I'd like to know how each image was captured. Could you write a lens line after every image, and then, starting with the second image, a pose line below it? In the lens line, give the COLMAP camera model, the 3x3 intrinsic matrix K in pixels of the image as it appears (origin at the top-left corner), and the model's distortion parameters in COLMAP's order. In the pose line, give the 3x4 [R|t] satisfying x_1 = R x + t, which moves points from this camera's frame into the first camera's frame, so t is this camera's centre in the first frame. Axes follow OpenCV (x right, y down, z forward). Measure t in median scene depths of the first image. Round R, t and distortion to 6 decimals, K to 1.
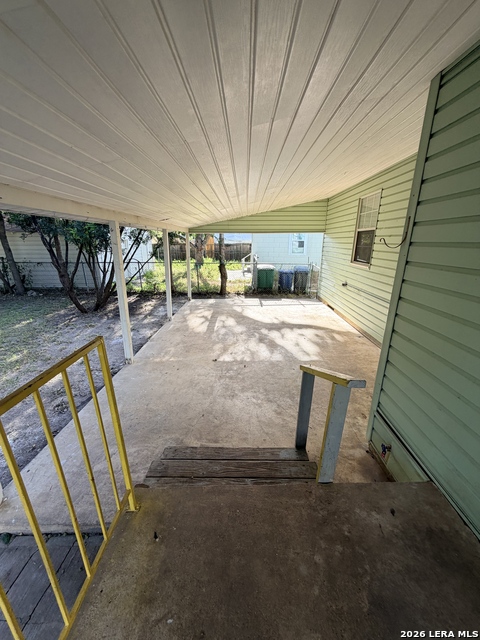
lens RADIAL K [[254.3, 0, 240.0], [0, 254.3, 320.0], [0, 0, 1]] dist [0.000871, 0.000202]
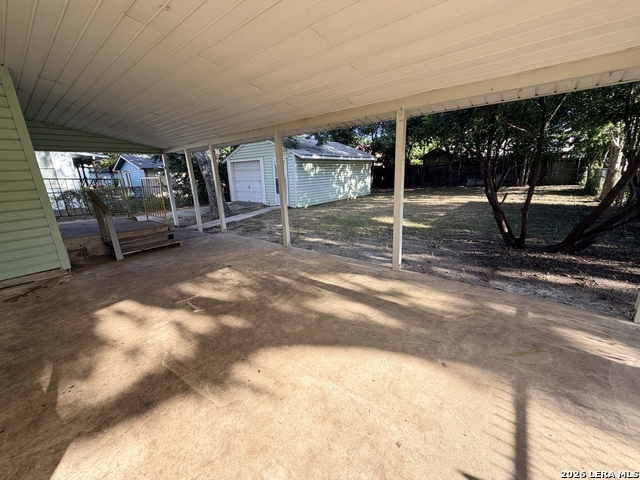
lens RADIAL K [[254.3, 0, 320.0], [0, 254.3, 240.0], [0, 0, 1]] dist [0.000871, 0.000202]
pose [[-0.612096, 0.217519, -0.760279, 0.327189], [-0.194350, 0.890557, 0.411262, -0.318539], [0.766529, 0.399492, -0.502831, 1.340336]]
